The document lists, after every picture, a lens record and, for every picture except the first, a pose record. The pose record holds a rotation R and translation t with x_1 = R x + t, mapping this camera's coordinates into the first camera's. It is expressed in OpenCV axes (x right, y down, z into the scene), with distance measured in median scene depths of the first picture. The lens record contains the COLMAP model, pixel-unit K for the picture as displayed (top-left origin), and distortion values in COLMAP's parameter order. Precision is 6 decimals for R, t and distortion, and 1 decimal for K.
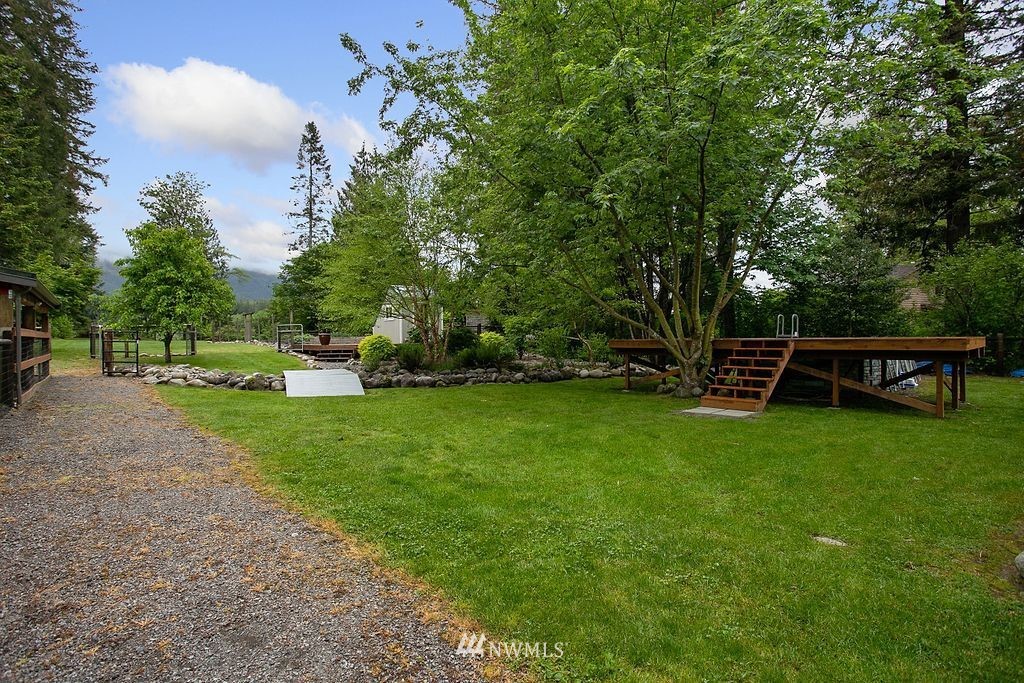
lens RADIAL K [[503.8, 0, 502.7], [0, 503.8, 341.7], [0, 0, 1]] dist [-0.004940, 0.000809]
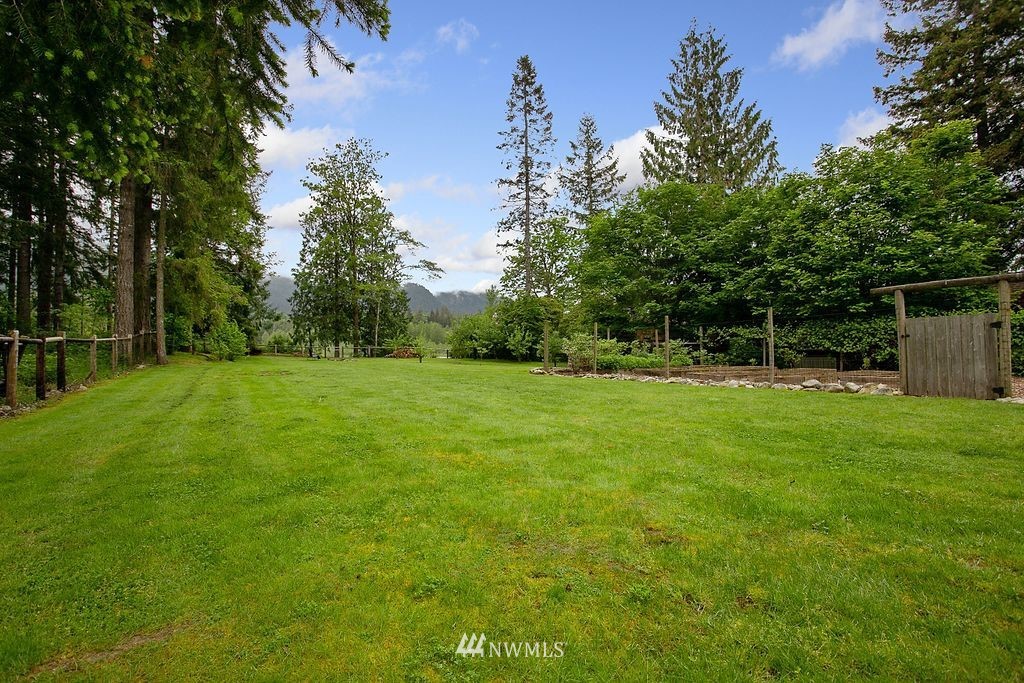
lens RADIAL K [[503.8, 0, 519.3], [0, 503.8, 335.6], [0, 0, 1]] dist [-0.004940, 0.000809]
pose [[0.988047, -0.012613, -0.153634, -0.281786], [0.008721, 0.999624, -0.025979, -0.013495], [0.153904, 0.024329, 0.987786, 0.290183]]
